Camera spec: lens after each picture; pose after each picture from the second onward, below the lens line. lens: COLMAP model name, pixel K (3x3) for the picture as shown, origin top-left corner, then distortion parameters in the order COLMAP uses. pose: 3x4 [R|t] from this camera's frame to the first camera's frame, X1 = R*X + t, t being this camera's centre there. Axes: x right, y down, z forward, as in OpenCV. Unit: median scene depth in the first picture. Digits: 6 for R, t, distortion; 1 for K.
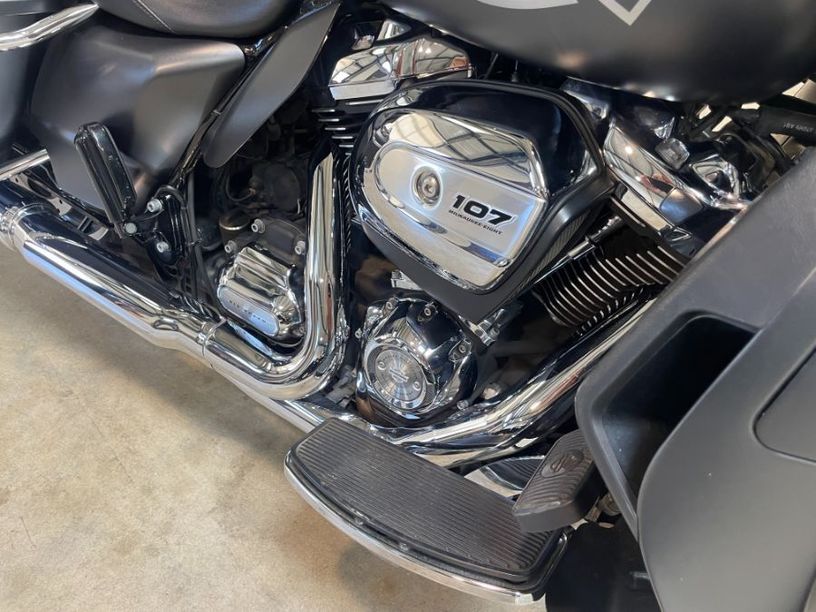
lens RADIAL K [[617.6, 0, 403.5], [0, 617.6, 302.8], [0, 0, 1]] dist [0.099310, -0.132951]
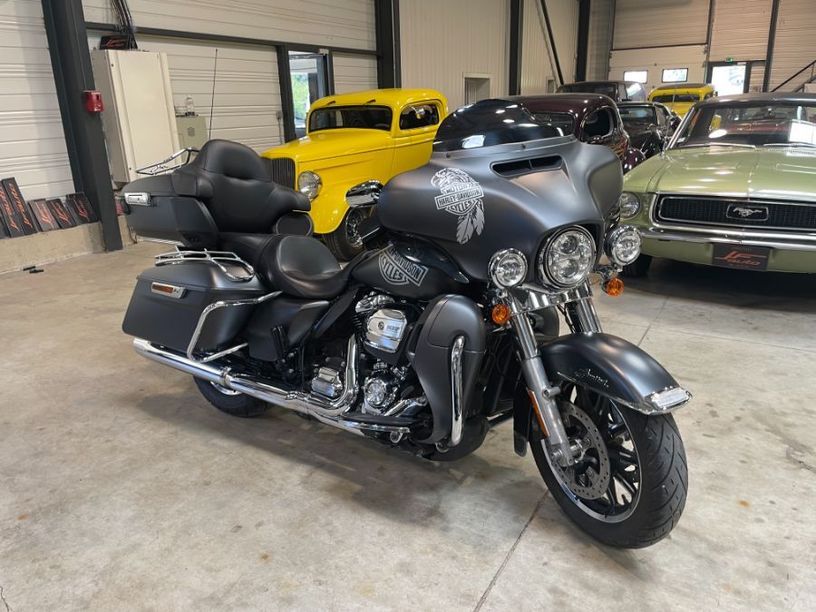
lens RADIAL K [[617.6, 0, 399.9], [0, 617.6, 305.0], [0, 0, 1]] dist [0.099310, -0.132951]
pose [[0.999666, -0.022041, -0.013527, 0.137118], [0.013569, 0.892344, -0.451152, 0.925854], [0.022015, 0.450818, 0.892345, -1.605932]]
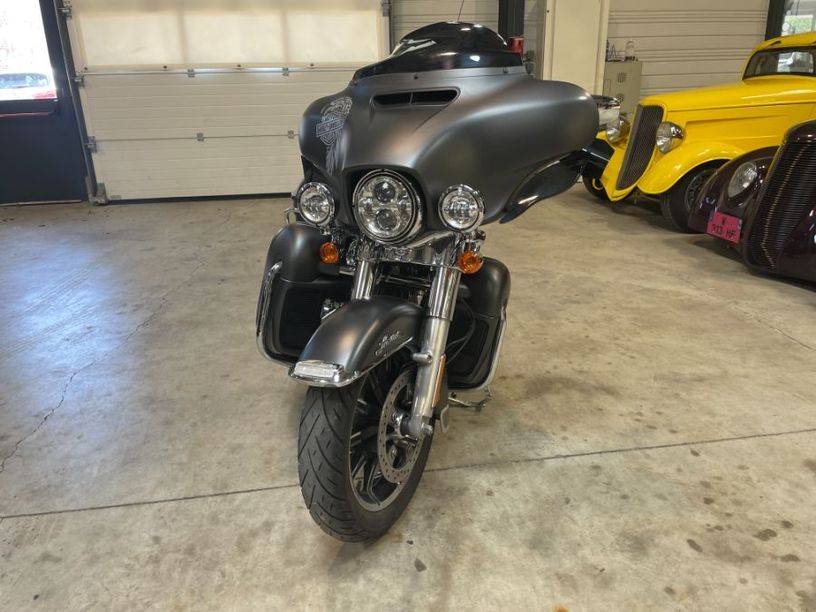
lens RADIAL K [[617.6, 0, 407.3], [0, 617.6, 305.9], [0, 0, 1]] dist [0.099310, -0.132951]
pose [[0.629802, 0.260376, -0.731816, 2.302252], [-0.530661, 0.832233, -0.160583, 0.299396], [0.567229, 0.489482, 0.662313, -0.759524]]
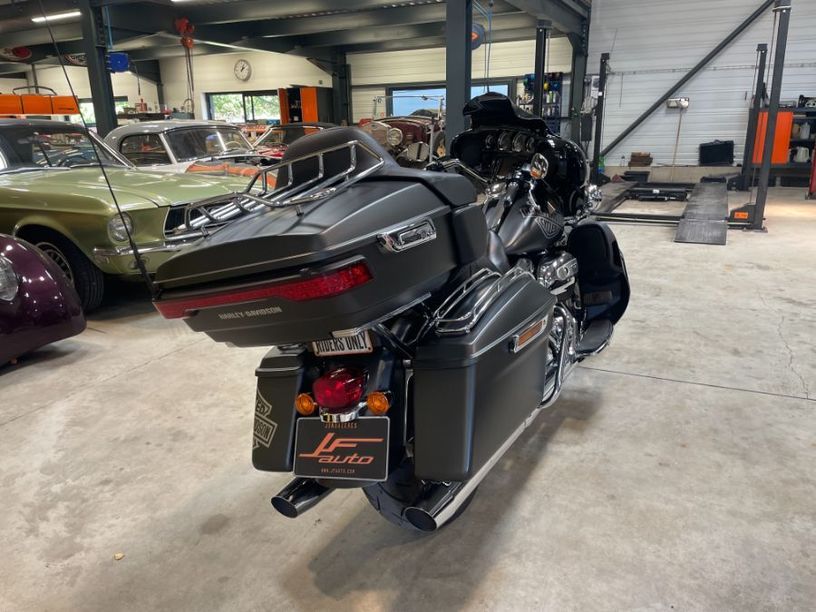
lens RADIAL K [[617.6, 0, 401.8], [0, 617.6, 309.3], [0, 0, 1]] dist [0.099310, -0.132951]
pose [[-0.078505, -0.275947, 0.957962, -2.931940], [0.713836, 0.655219, 0.247238, -1.365340], [-0.695899, 0.703237, 0.145543, 0.946440]]
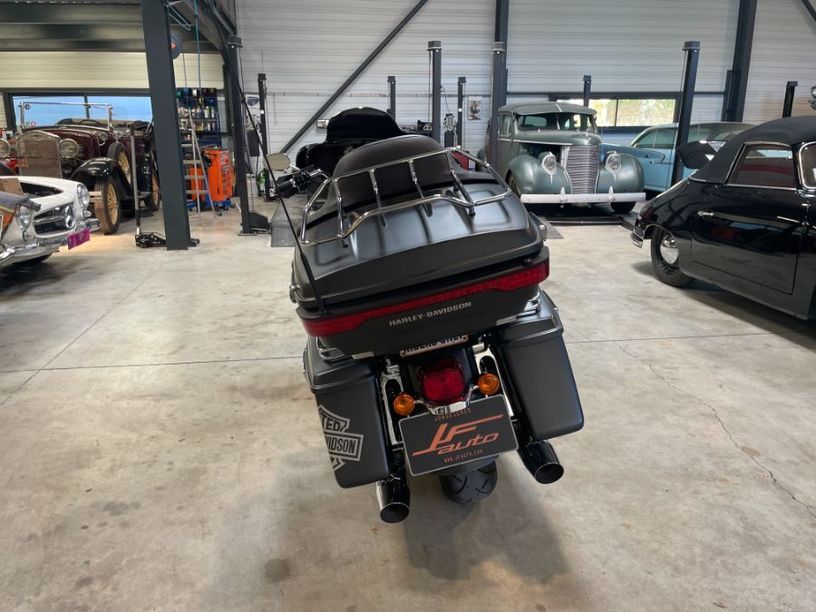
lens RADIAL K [[617.6, 0, 401.9], [0, 617.6, 303.9], [0, 0, 1]] dist [0.099310, -0.132951]
pose [[-0.626178, -0.194894, 0.754928, -2.528322], [0.551510, 0.573702, 0.605560, -2.347911], [-0.551124, 0.795539, -0.251754, 1.951665]]
